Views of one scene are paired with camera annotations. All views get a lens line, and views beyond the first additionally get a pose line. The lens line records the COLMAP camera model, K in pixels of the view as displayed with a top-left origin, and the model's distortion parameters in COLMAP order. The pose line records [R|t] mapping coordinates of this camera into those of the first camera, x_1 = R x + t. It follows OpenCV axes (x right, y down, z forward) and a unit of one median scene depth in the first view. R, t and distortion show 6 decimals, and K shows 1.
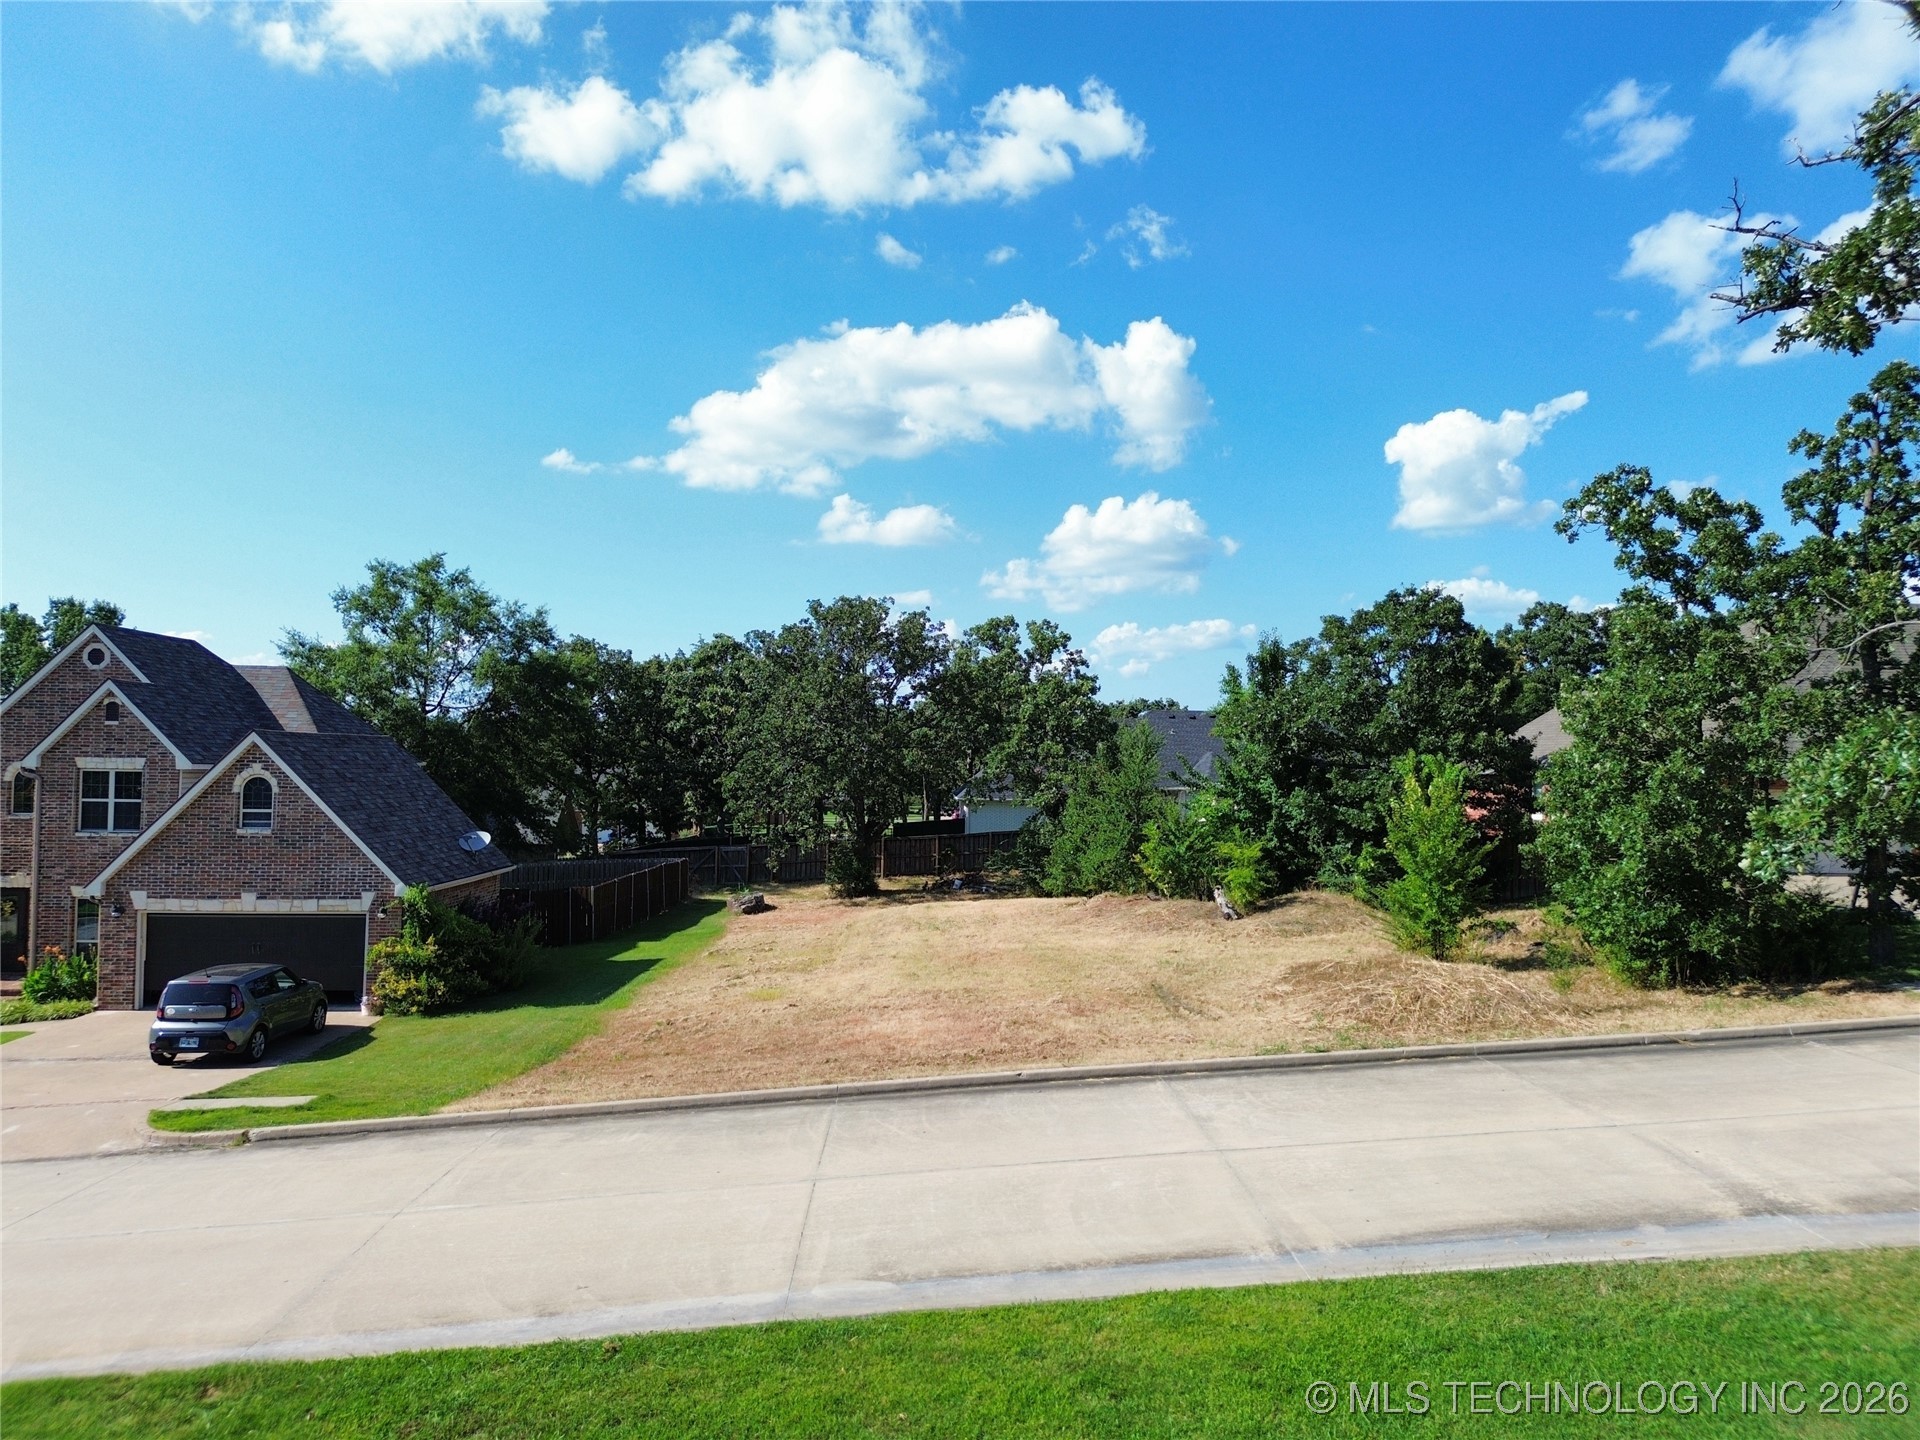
lens RADIAL K [[1364.6, 0, 970.6], [0, 1364.6, 718.7], [0, 0, 1]] dist [0.045315, -0.039064]
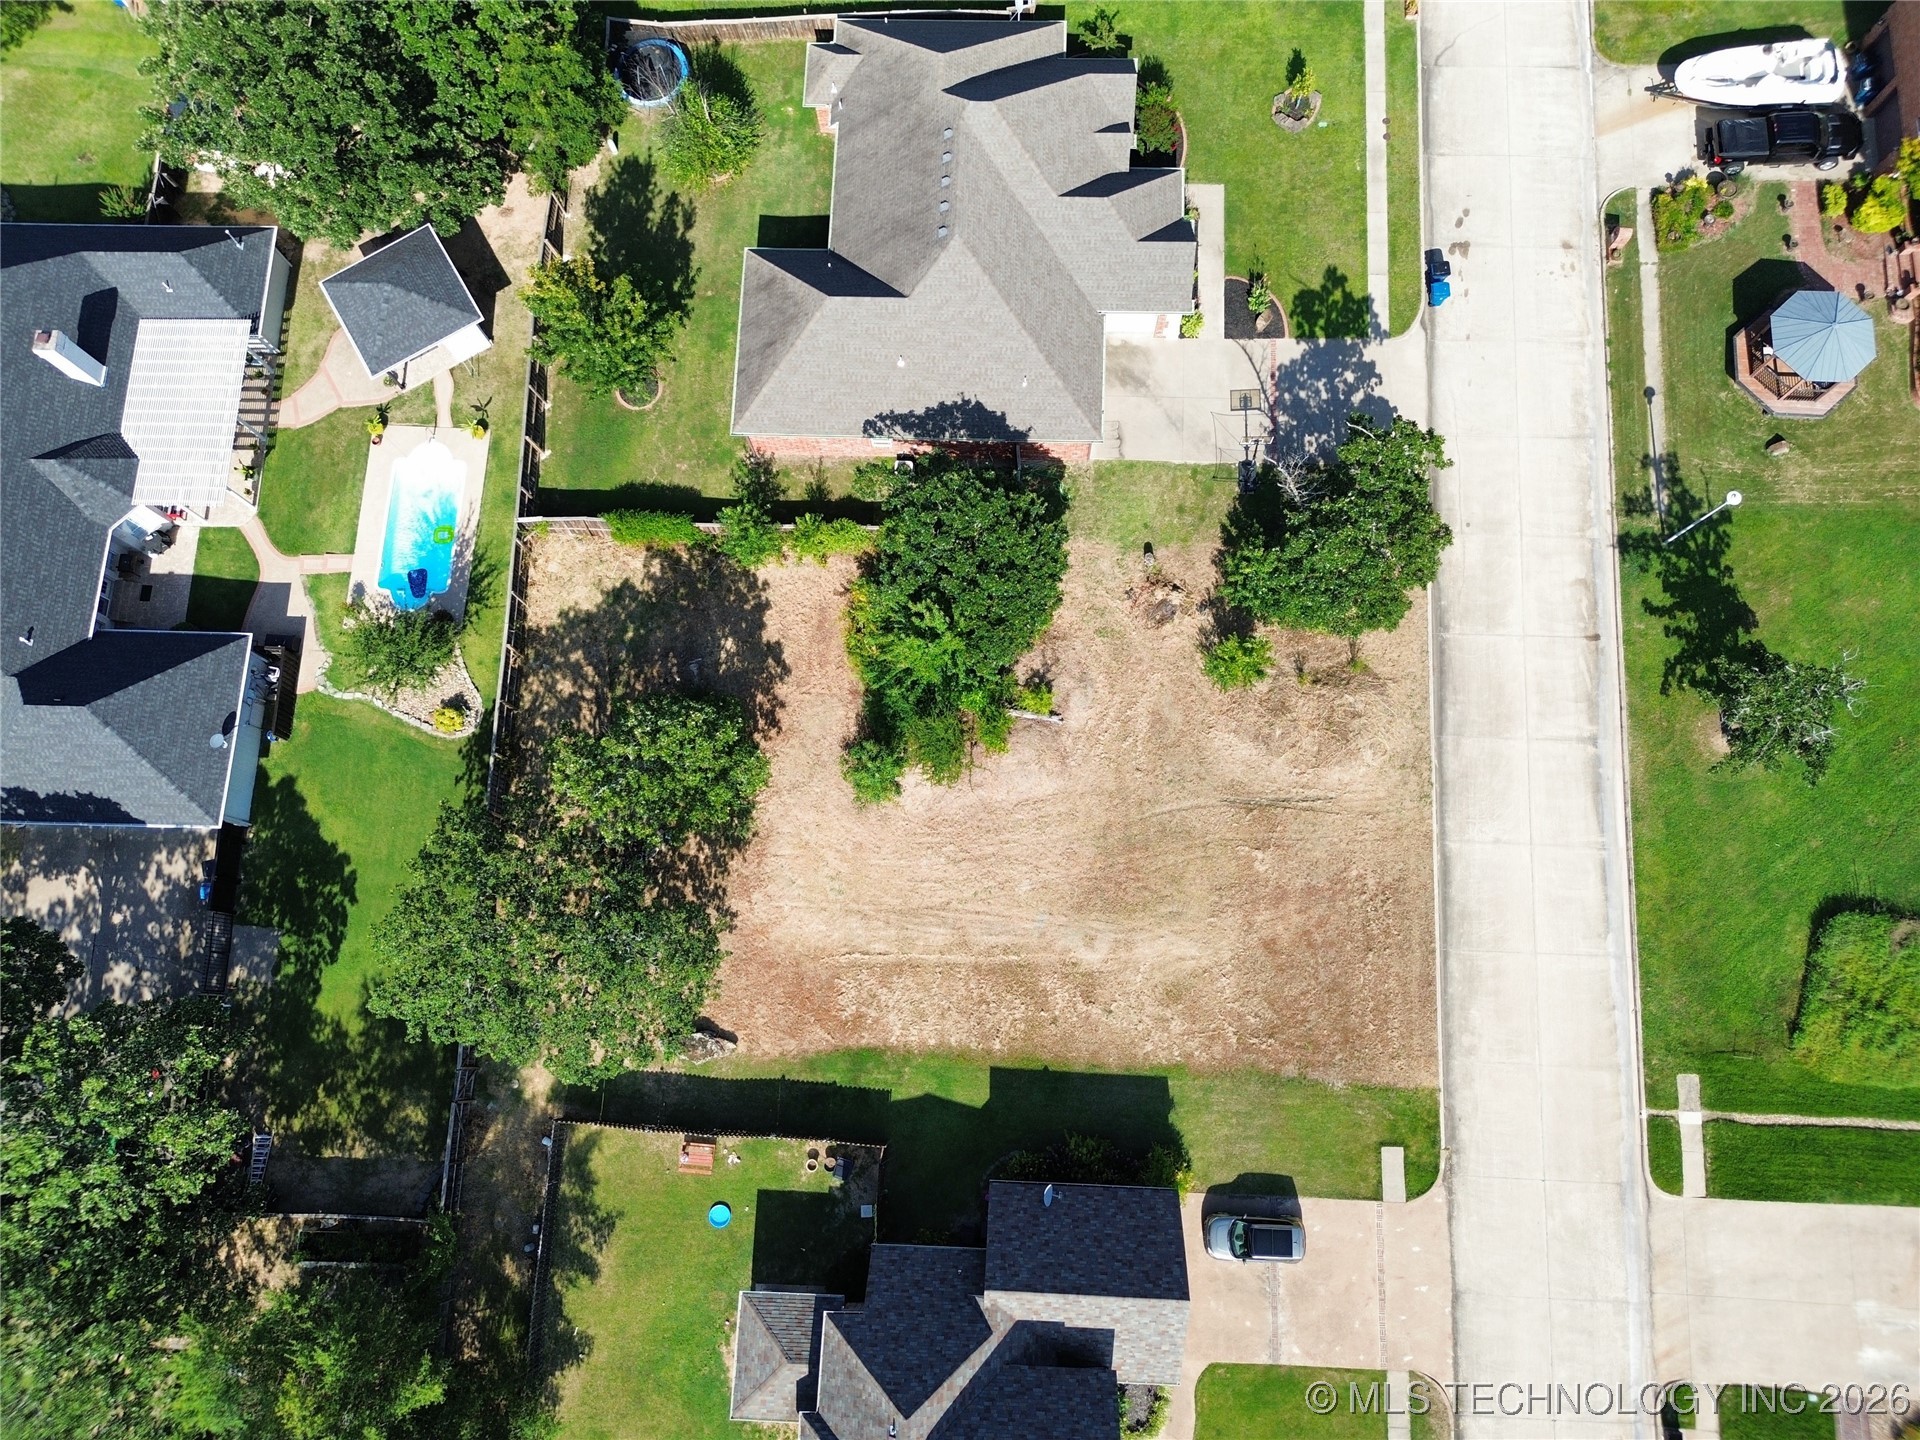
lens RADIAL K [[1364.6, 0, 943.9], [0, 1364.6, 708.9], [0, 0, 1]] dist [0.045315, -0.039064]
pose [[0.073188, -0.974358, 0.212766, -0.198255], [-0.001671, 0.213218, 0.977003, -1.812772], [-0.997317, -0.071860, 0.013977, 1.358356]]
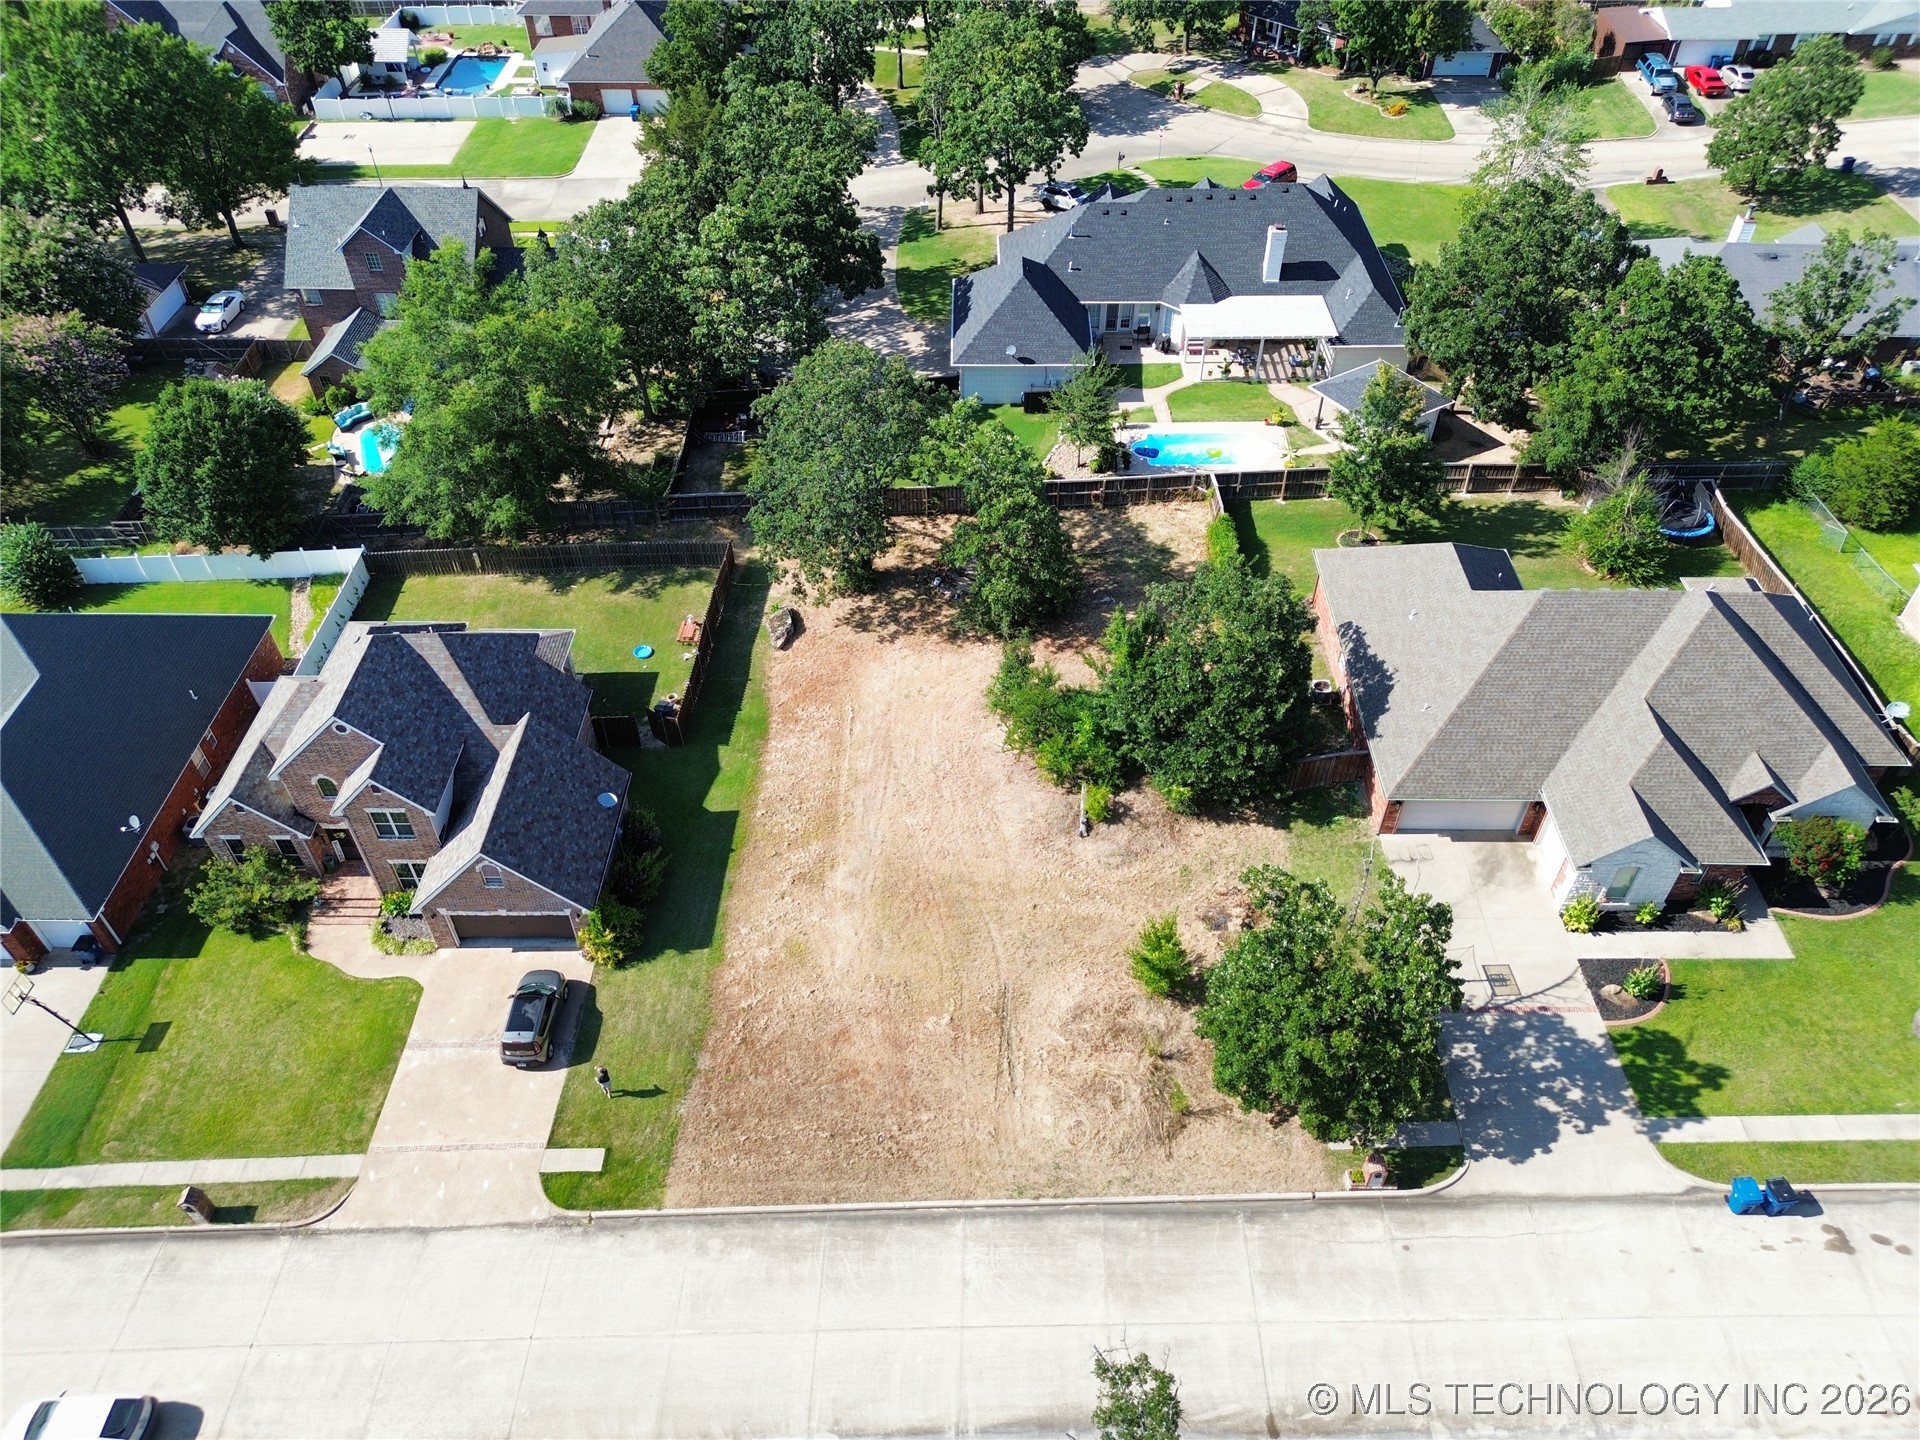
lens RADIAL K [[1364.6, 0, 964.8], [0, 1364.6, 721.6], [0, 0, 1]] dist [0.045315, -0.039064]
pose [[0.998541, 0.021850, -0.049385, 0.156044], [0.020040, 0.699267, 0.714579, -1.319224], [0.050146, -0.714526, 0.697809, -0.028325]]
